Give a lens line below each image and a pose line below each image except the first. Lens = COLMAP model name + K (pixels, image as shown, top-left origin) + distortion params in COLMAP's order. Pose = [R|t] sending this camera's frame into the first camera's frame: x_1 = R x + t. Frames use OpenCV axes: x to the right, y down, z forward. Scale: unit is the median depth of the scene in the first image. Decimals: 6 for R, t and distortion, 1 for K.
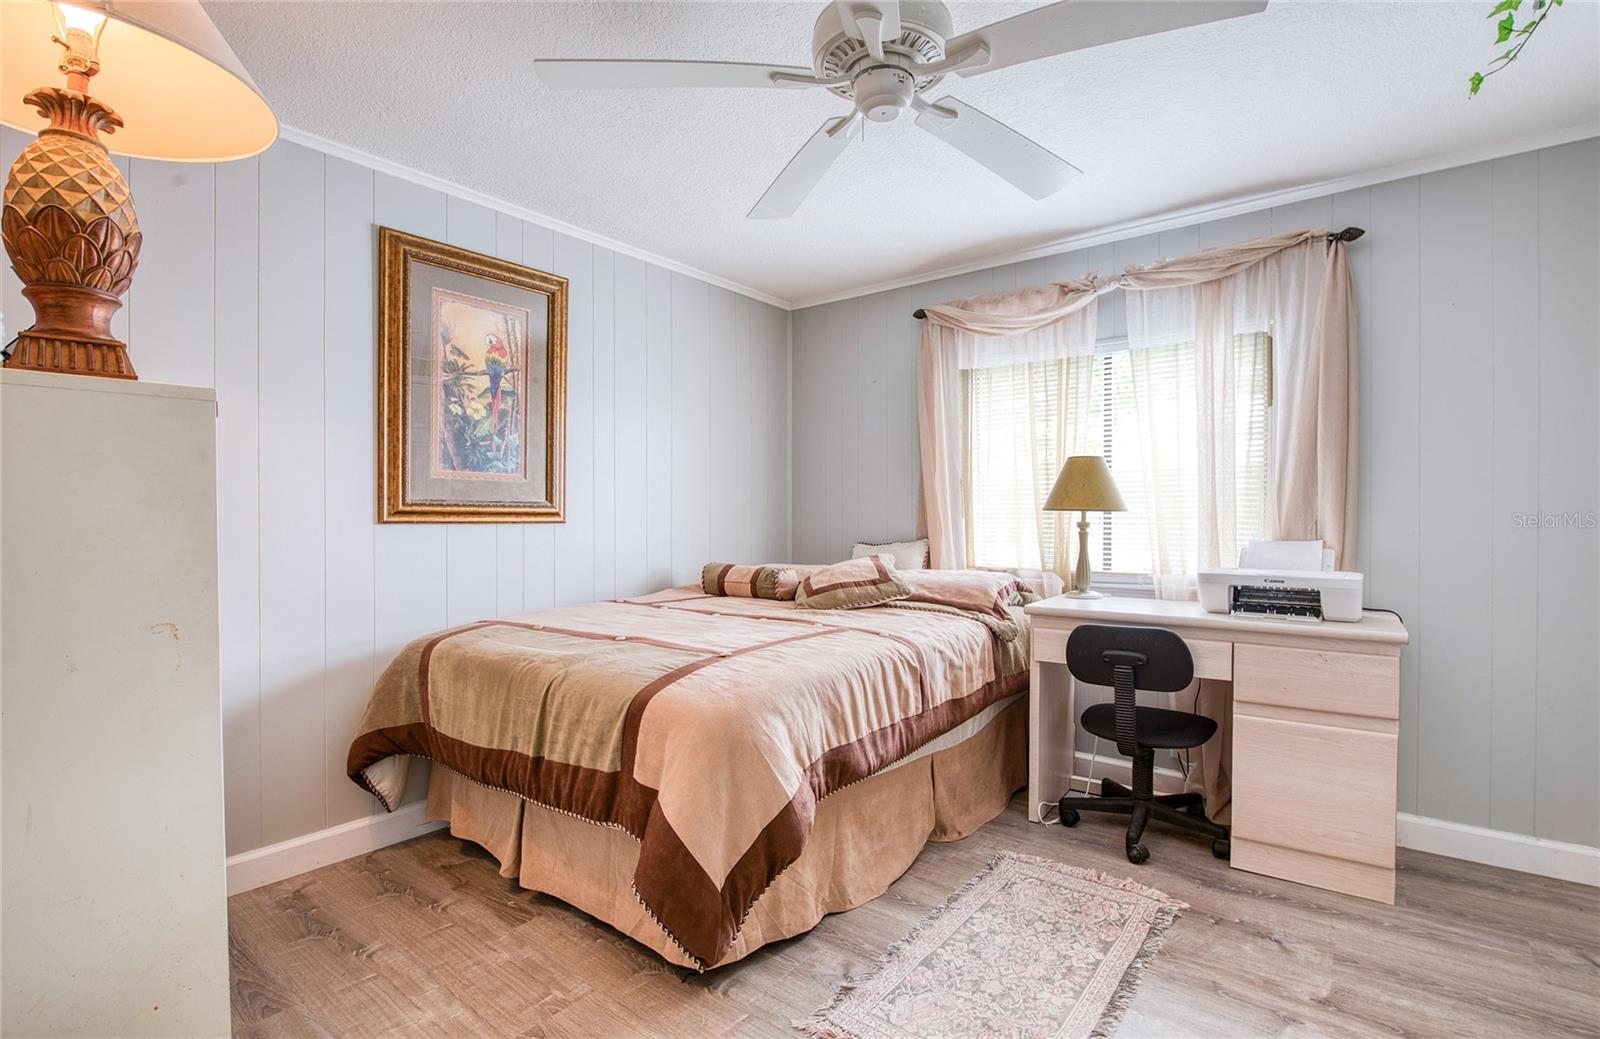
lens RADIAL K [[766.7, 0, 811.8], [0, 766.7, 518.9], [0, 0, 1]] dist [-0.015605, -0.000211]
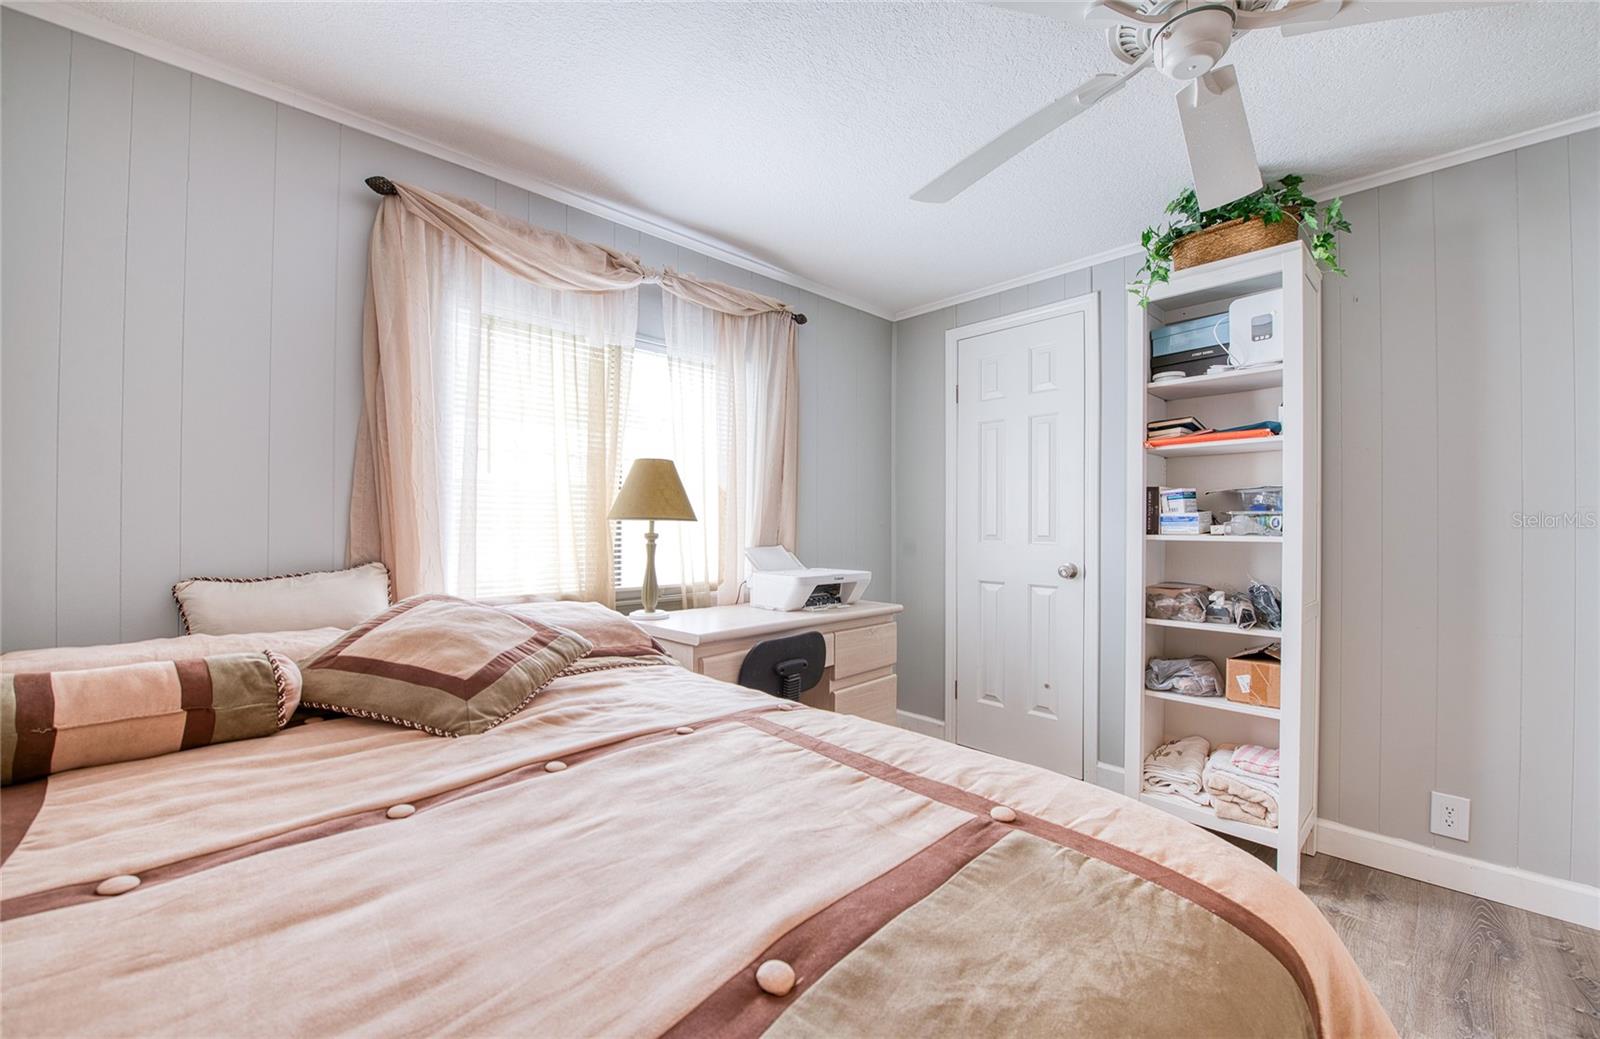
lens RADIAL K [[652.7, 0, 791.7], [0, 652.7, 521.8], [0, 0, 1]] dist [-0.019601, -0.000699]
pose [[0.114829, 0.002806, 0.993381, -0.384624], [-0.004871, 0.999986, -0.002262, -0.007718], [-0.993373, -0.004579, 0.114841, 0.752928]]
